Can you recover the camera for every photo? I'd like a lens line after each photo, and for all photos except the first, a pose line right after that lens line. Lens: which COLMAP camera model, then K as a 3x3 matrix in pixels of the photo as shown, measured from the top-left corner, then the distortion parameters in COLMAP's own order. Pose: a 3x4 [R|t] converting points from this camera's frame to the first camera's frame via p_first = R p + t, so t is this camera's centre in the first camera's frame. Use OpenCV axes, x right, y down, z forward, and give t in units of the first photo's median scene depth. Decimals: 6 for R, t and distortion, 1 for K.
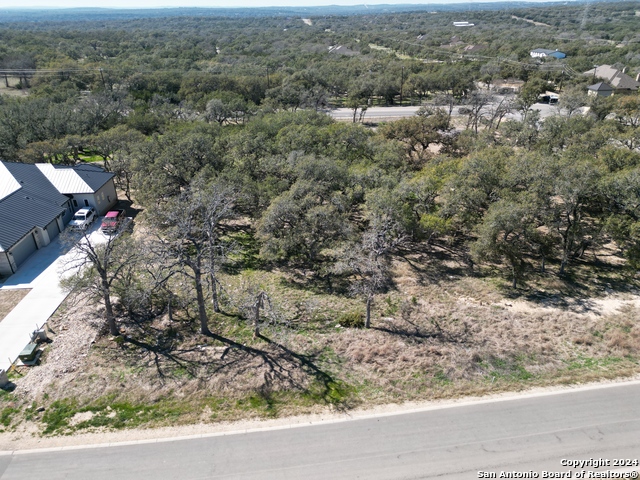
lens RADIAL K [[448.1, 0, 320.7], [0, 448.1, 240.7], [0, 0, 1]] dist [0.069219, -0.064272]
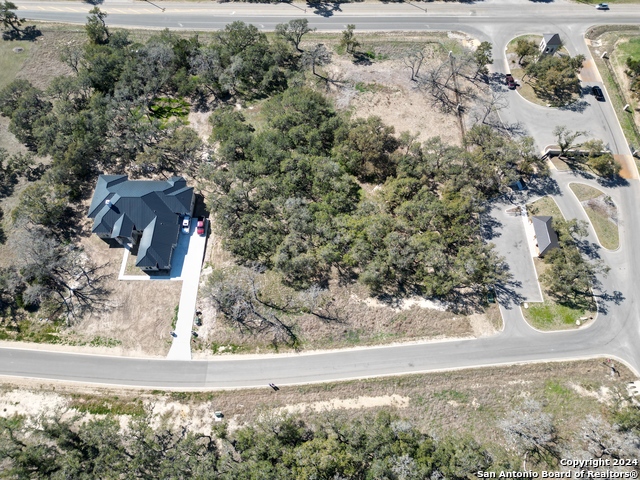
lens RADIAL K [[448.1, 0, 320.7], [0, 448.1, 240.7], [0, 0, 1]] dist [0.069219, -0.064272]
pose [[0.997811, 0.055615, -0.035766, 0.250080], [-0.023691, 0.805680, 0.591877, -1.934099], [0.061733, -0.589734, 0.805234, -1.022687]]
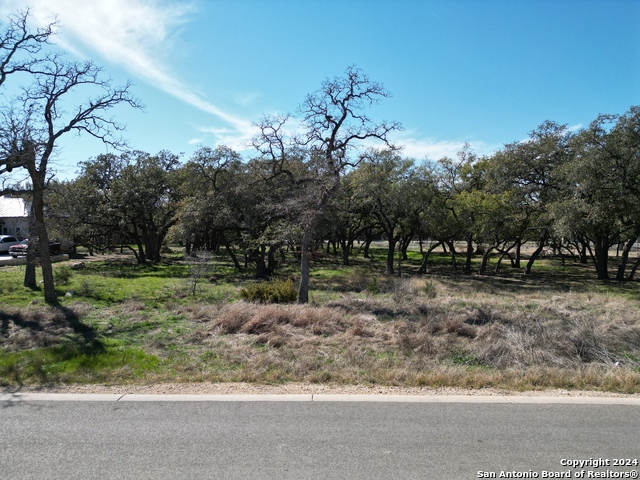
lens RADIAL K [[448.1, 0, 320.7], [0, 448.1, 240.7], [0, 0, 1]] dist [0.069219, -0.064272]
pose [[0.984529, 0.012280, -0.174790, 0.209582], [-0.082853, 0.911603, -0.402635, 0.329414], [0.154394, 0.410888, 0.898517, 0.645765]]
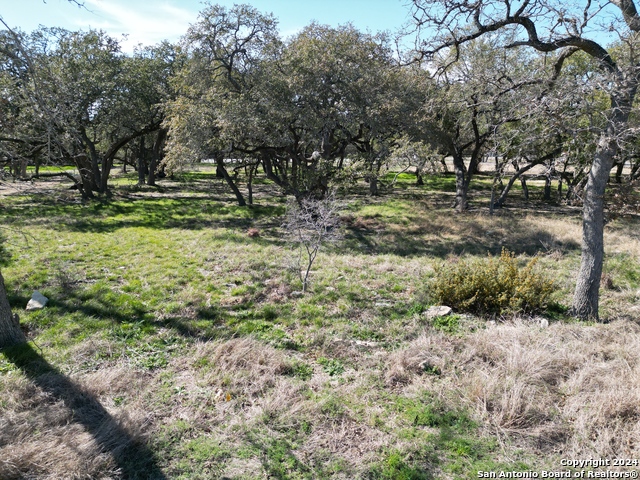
lens RADIAL K [[448.1, 0, 320.7], [0, 448.1, 240.7], [0, 0, 1]] dist [0.069219, -0.064272]
pose [[0.999996, 0.002653, -0.000475, -0.015883], [-0.002690, 0.971491, -0.237062, 0.224280], [-0.000167, 0.237062, 0.971494, 0.858136]]
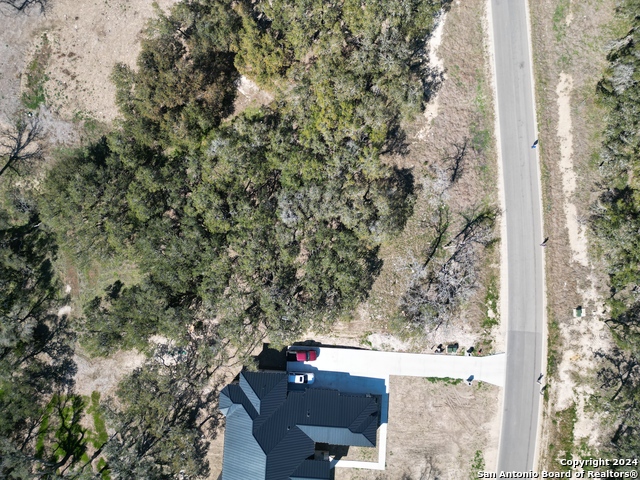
lens RADIAL K [[448.1, 0, 320.7], [0, 448.1, 240.7], [0, 0, 1]] dist [0.069219, -0.064272]
pose [[0.102876, -0.994302, 0.027918, -0.238805], [0.473835, 0.073665, 0.877527, -1.968848], [-0.874584, -0.077048, 0.478714, 0.543887]]
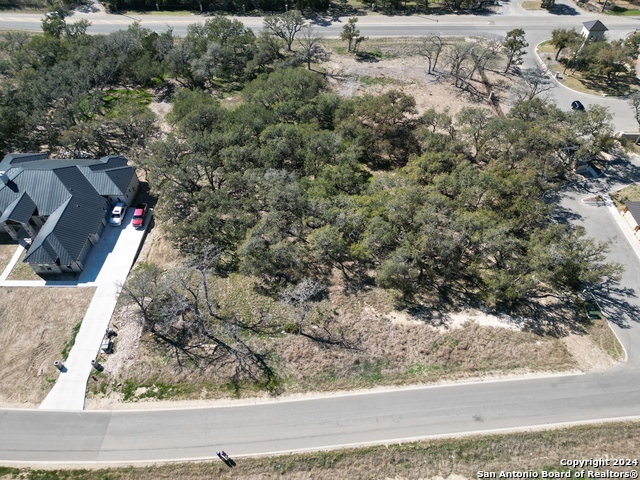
lens RADIAL K [[448.1, 0, 320.7], [0, 448.1, 240.7], [0, 0, 1]] dist [0.069219, -0.064272]
pose [[0.997904, 0.045572, -0.045934, 0.257731], [-0.025621, 0.930170, 0.366234, -0.795560], [0.059417, -0.364290, 0.929388, -0.447300]]
